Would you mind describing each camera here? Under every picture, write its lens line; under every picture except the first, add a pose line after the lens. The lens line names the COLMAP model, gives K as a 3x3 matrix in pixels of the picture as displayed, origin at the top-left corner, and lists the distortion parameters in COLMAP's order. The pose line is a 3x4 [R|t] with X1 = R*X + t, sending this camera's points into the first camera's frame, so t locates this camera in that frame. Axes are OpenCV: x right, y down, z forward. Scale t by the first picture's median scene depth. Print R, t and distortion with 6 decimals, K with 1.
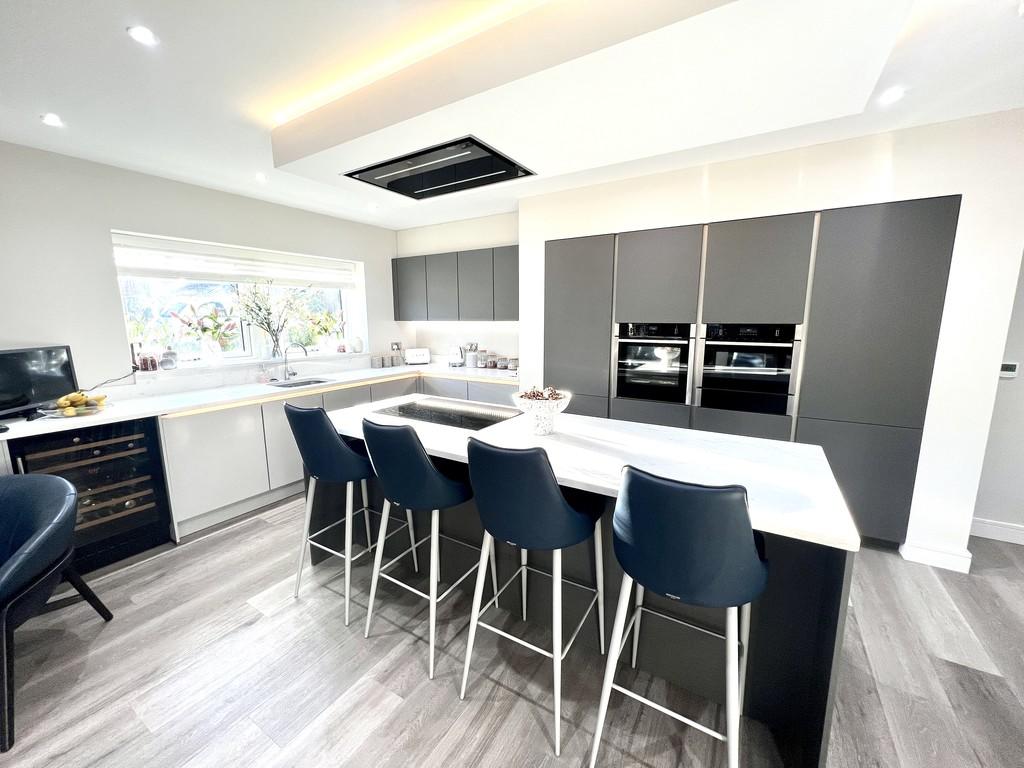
lens RADIAL K [[409.8, 0, 513.1], [0, 409.8, 384.9], [0, 0, 1]] dist [-0.002771, 0.000958]
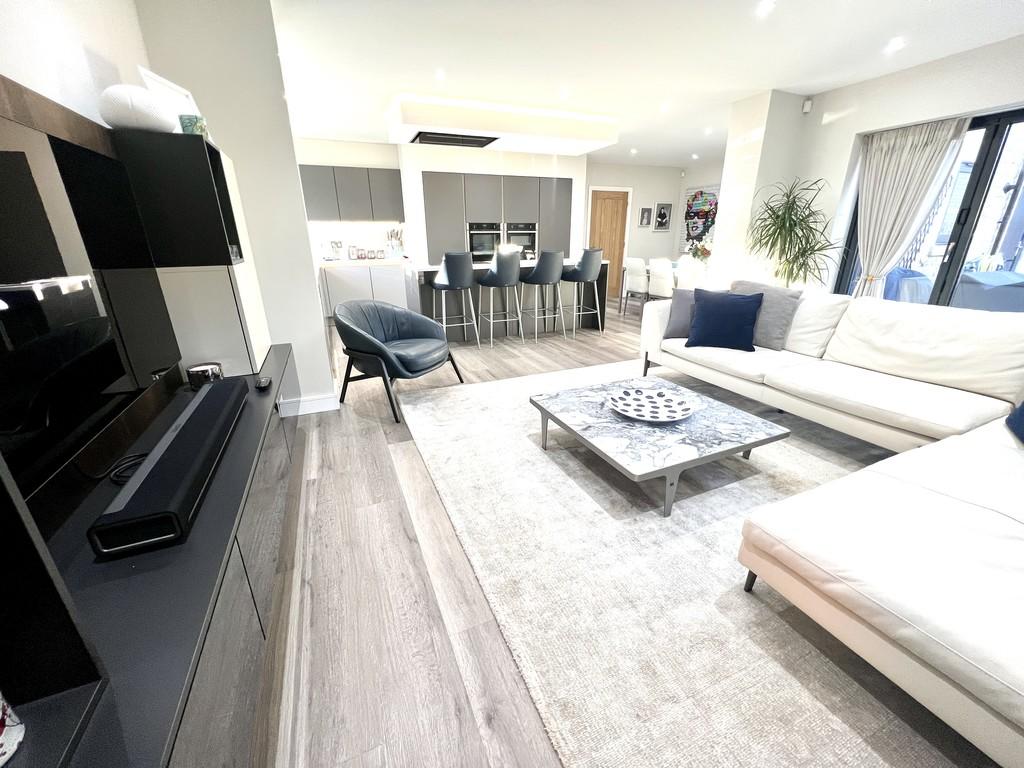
lens RADIAL K [[409.8, 0, 512.5], [0, 409.8, 380.9], [0, 0, 1]] dist [-0.002771, 0.000958]
pose [[0.571941, -0.274908, 0.772858, -1.119674], [0.141170, 0.961101, 0.237396, 0.116477], [-0.808056, -0.026672, 0.588501, -0.283813]]
